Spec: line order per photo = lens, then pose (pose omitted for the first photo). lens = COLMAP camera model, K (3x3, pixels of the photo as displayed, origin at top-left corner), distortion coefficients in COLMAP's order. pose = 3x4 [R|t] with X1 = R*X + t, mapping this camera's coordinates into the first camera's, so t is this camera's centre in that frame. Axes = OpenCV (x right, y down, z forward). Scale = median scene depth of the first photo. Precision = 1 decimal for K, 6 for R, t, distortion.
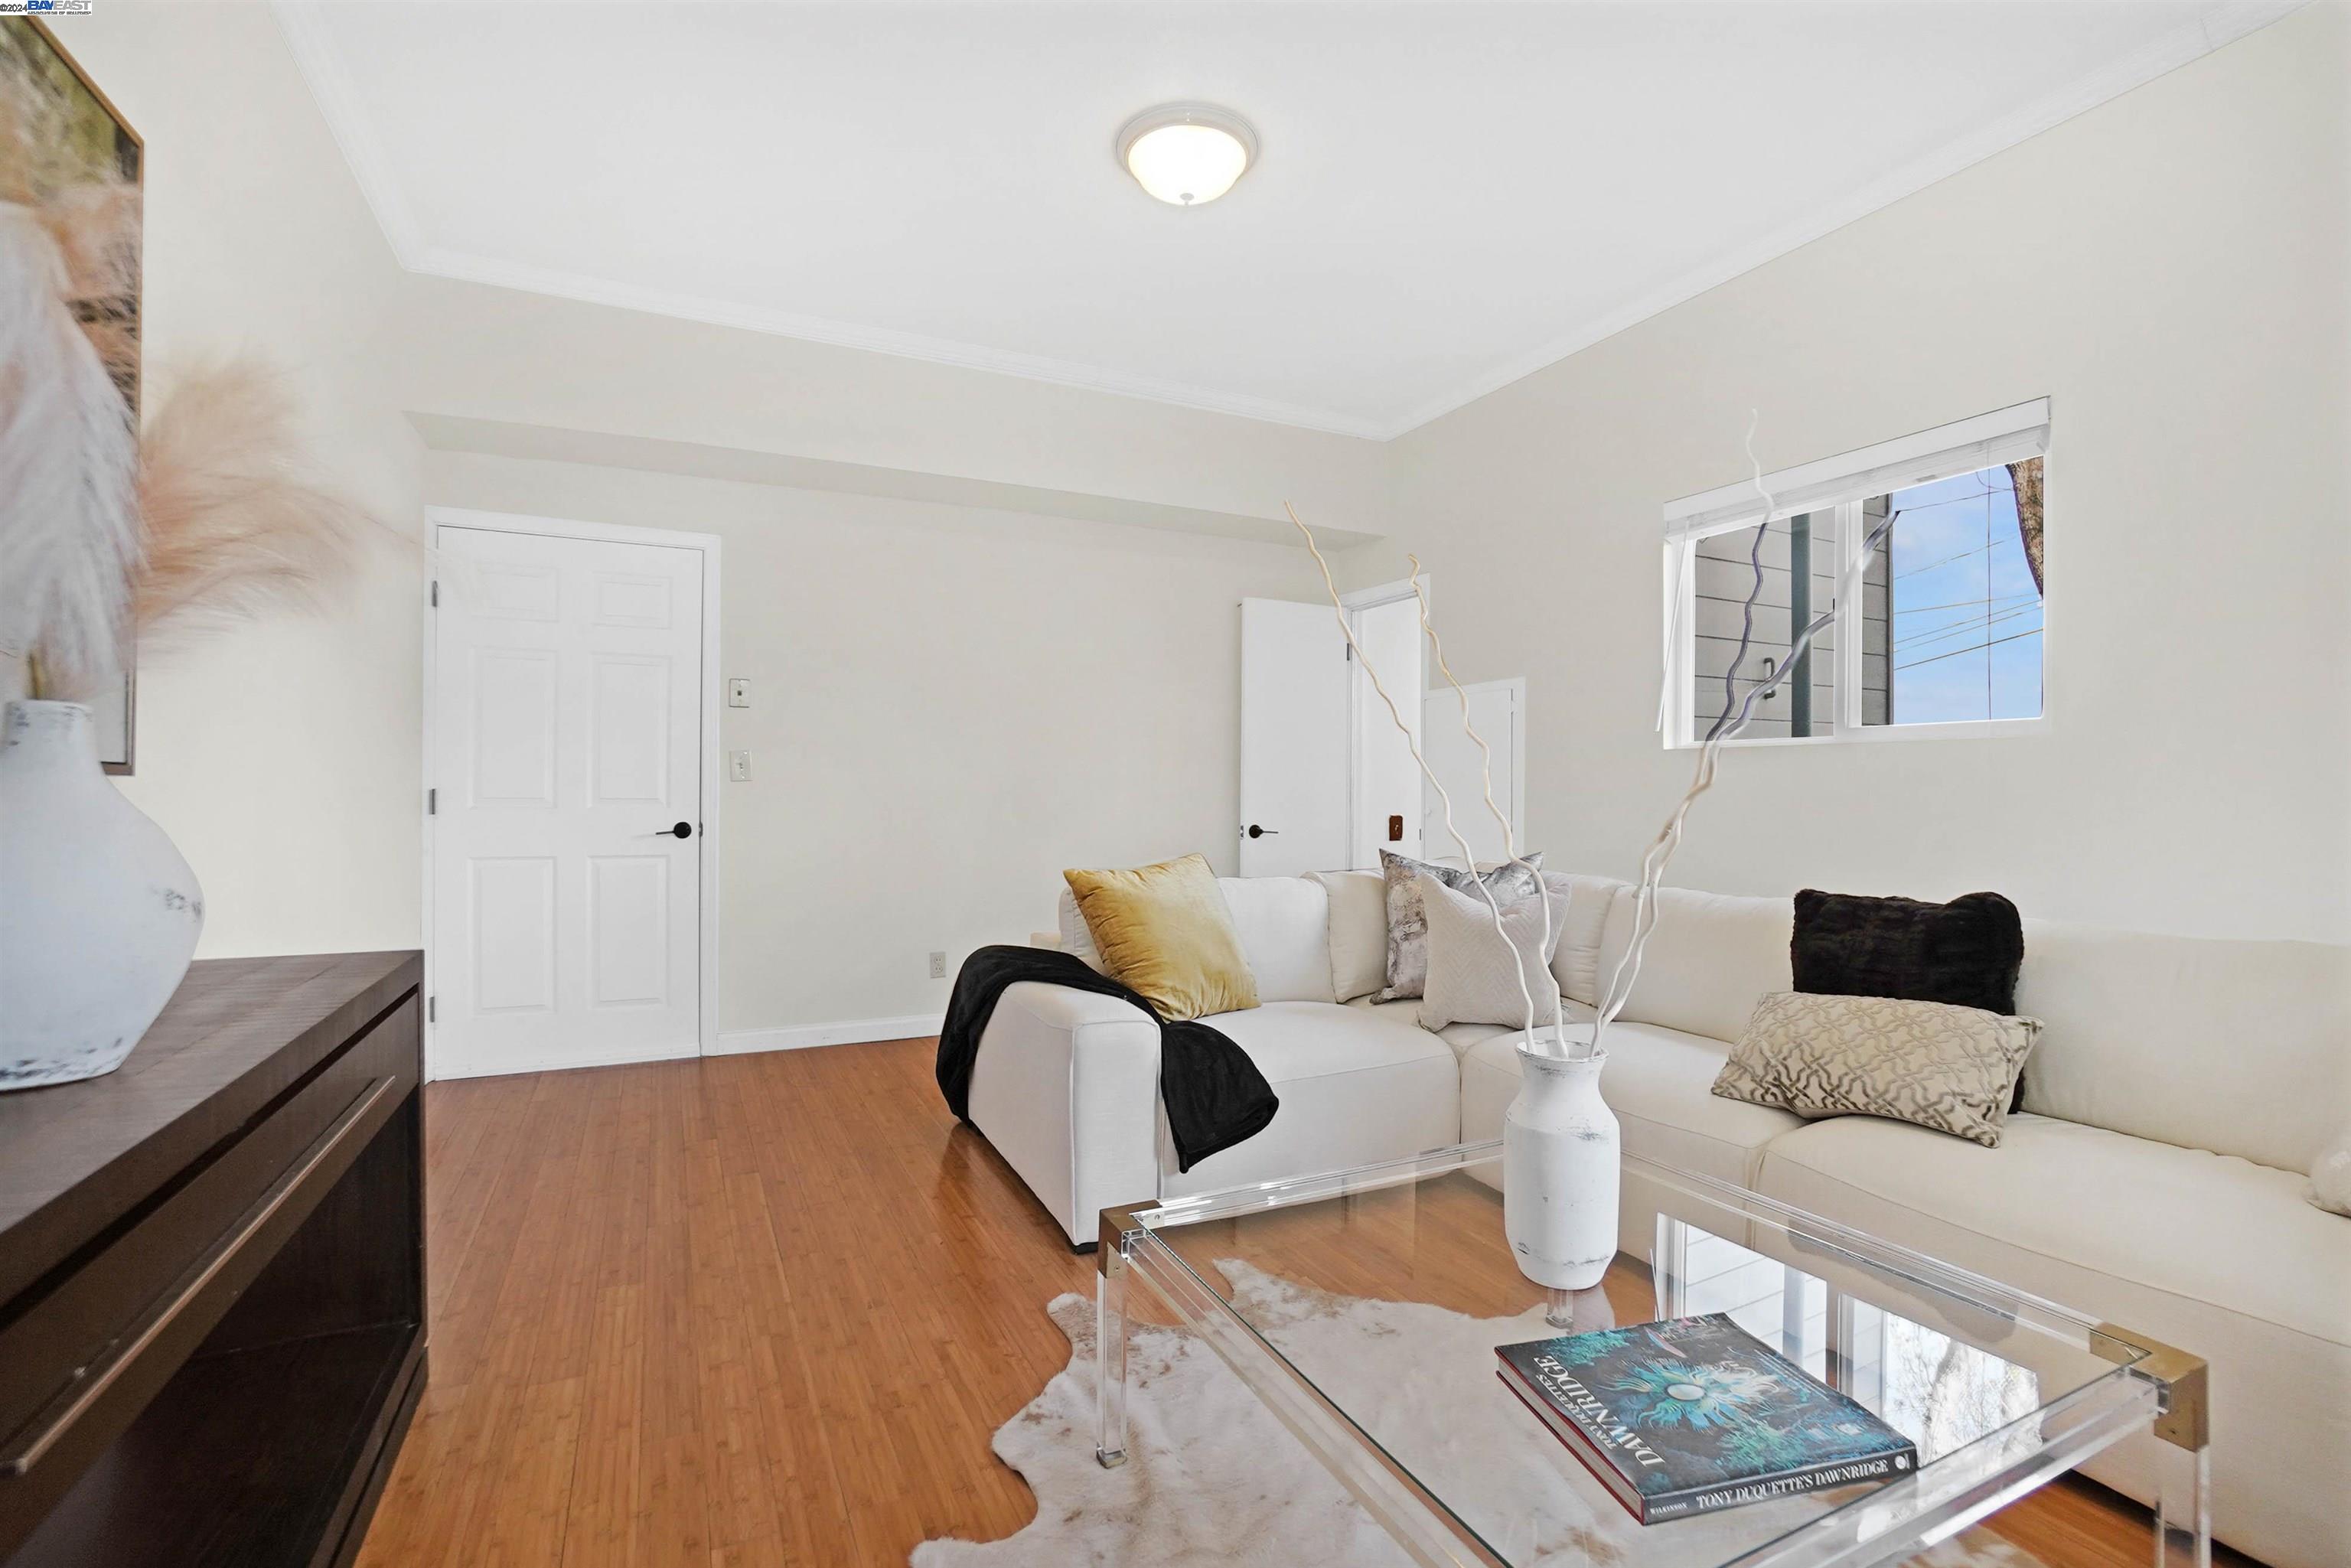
lens RADIAL K [[1048.0, 0, 1179.6], [0, 1048.0, 801.4], [0, 0, 1]] dist [-0.049583, 0.013982]
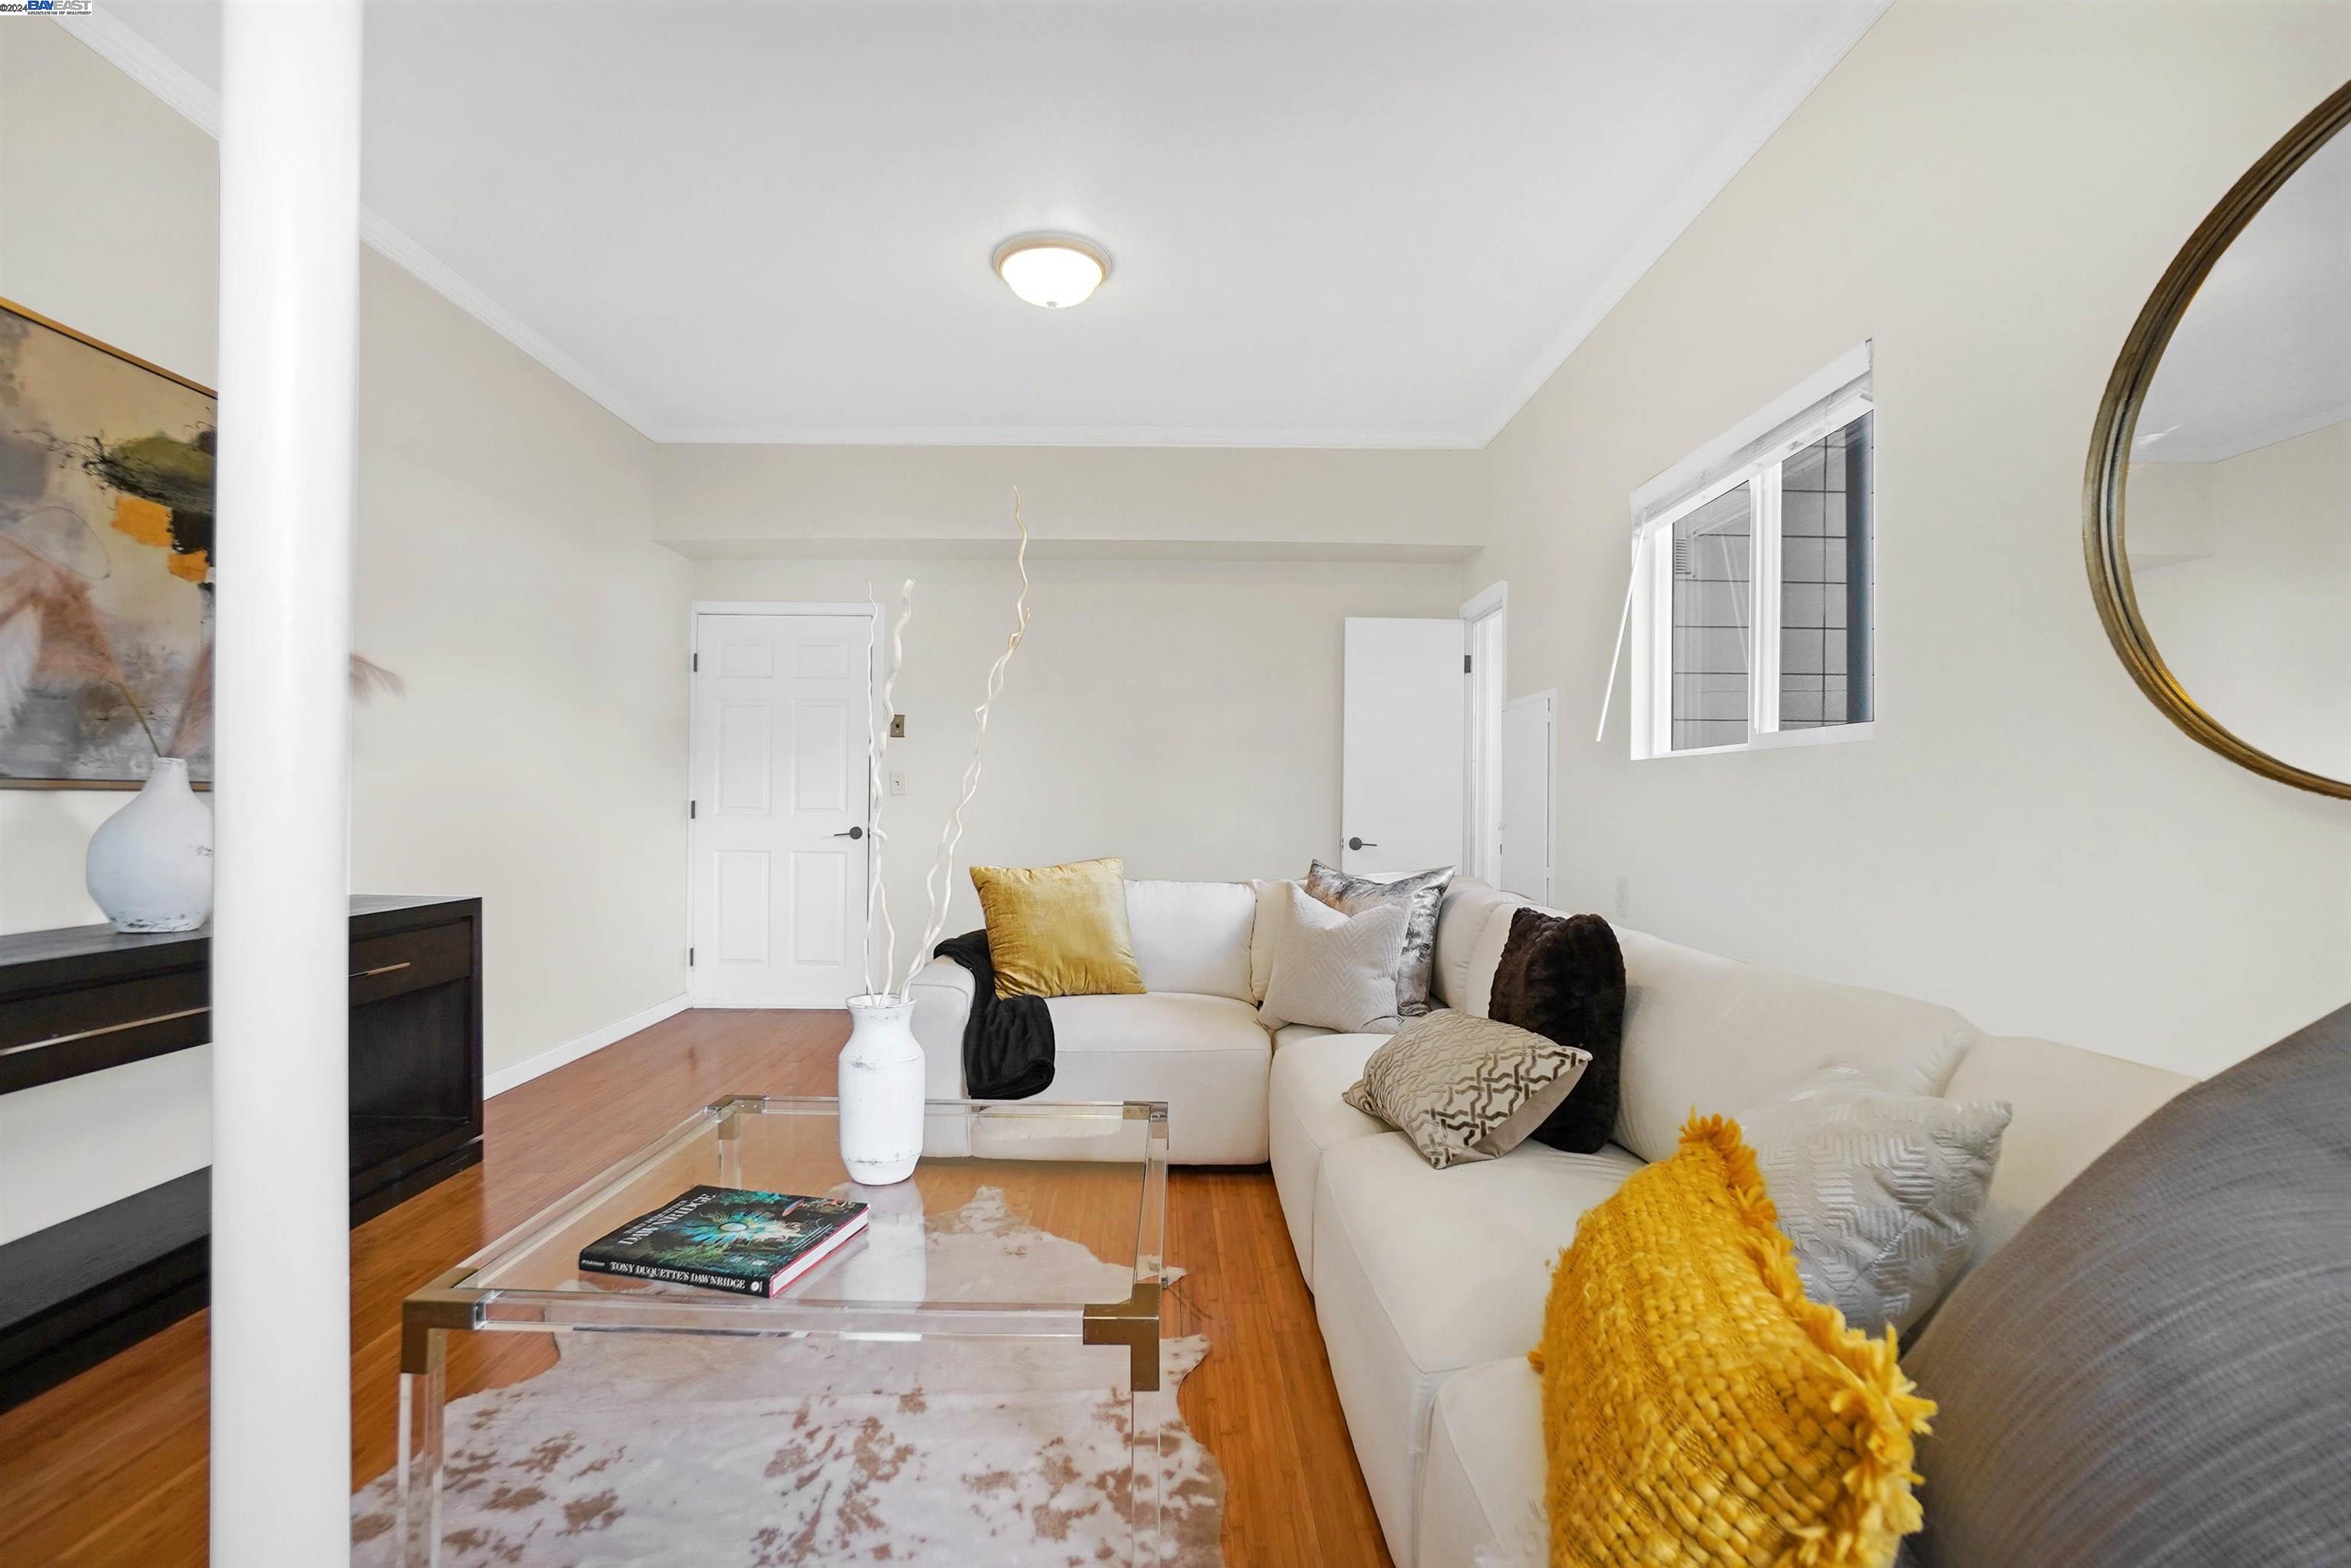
lens RADIAL K [[1048.0, 0, 1175.1], [0, 1048.0, 785.4], [0, 0, 1]] dist [-0.049583, 0.013982]
pose [[0.899572, -0.005805, -0.436734, 0.669934], [-0.006076, 0.999649, -0.025802, -0.001559], [0.436731, 0.025864, 0.899220, -0.014824]]
